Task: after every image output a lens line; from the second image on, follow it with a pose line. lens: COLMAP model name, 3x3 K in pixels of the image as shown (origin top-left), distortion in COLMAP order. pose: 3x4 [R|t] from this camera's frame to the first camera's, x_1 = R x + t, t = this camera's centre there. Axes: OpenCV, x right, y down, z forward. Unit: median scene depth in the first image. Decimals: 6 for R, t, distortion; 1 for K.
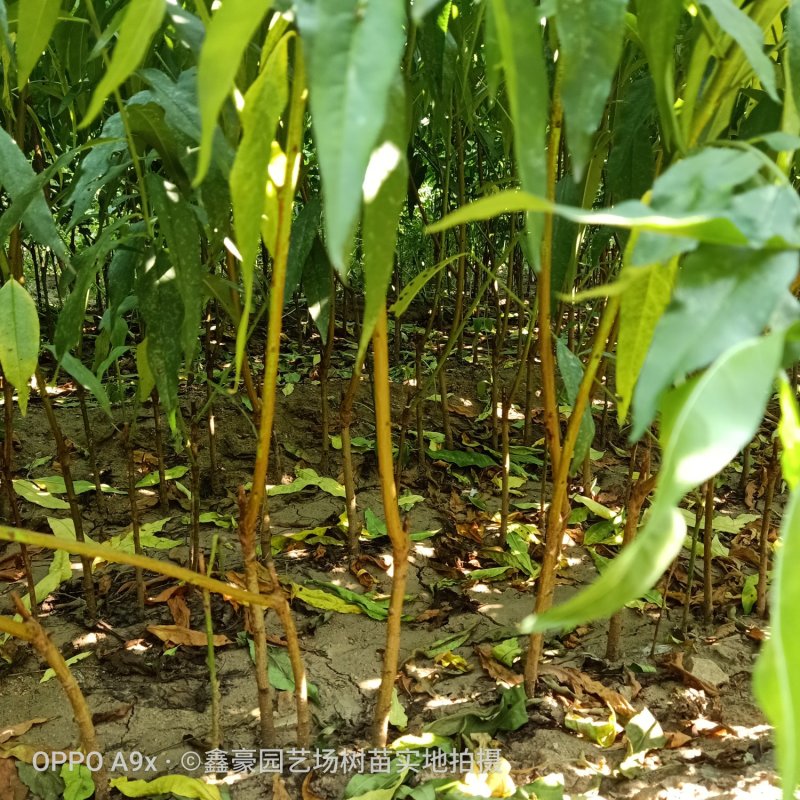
lens RADIAL K [[797.3, 0, 400.0], [0, 797.3, 400.0], [0, 0, 1]] dist [0.131436, -0.191173]
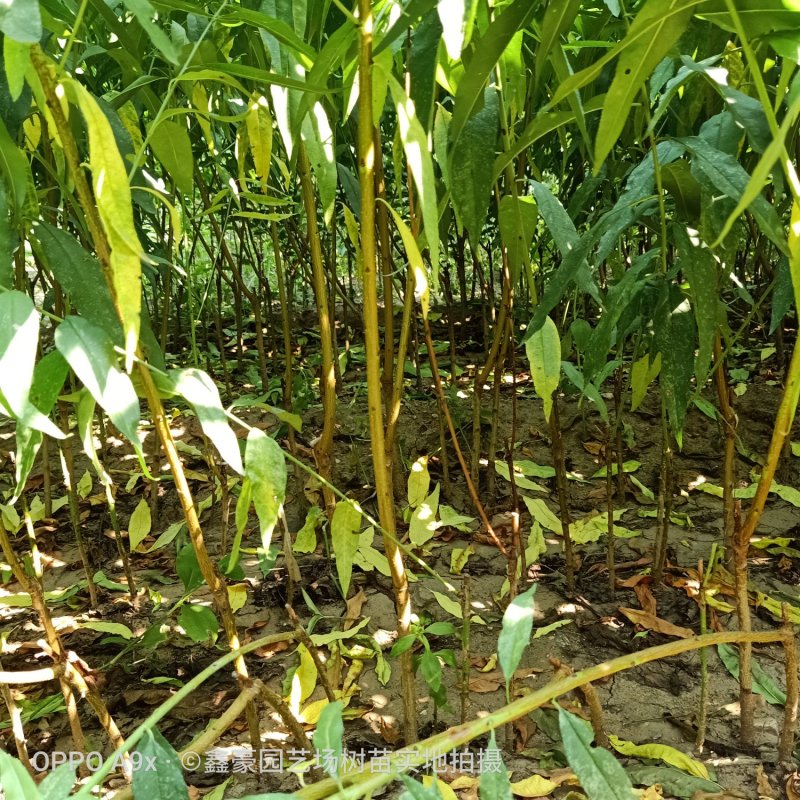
lens RADIAL K [[797.3, 0, 400.0], [0, 797.3, 400.0], [0, 0, 1]] dist [0.131436, -0.191173]
pose [[0.877644, 0.049059, -0.476795, -0.055314], [-0.037178, 0.998719, 0.034328, -0.032413], [0.477868, -0.012401, 0.878344, -0.117353]]
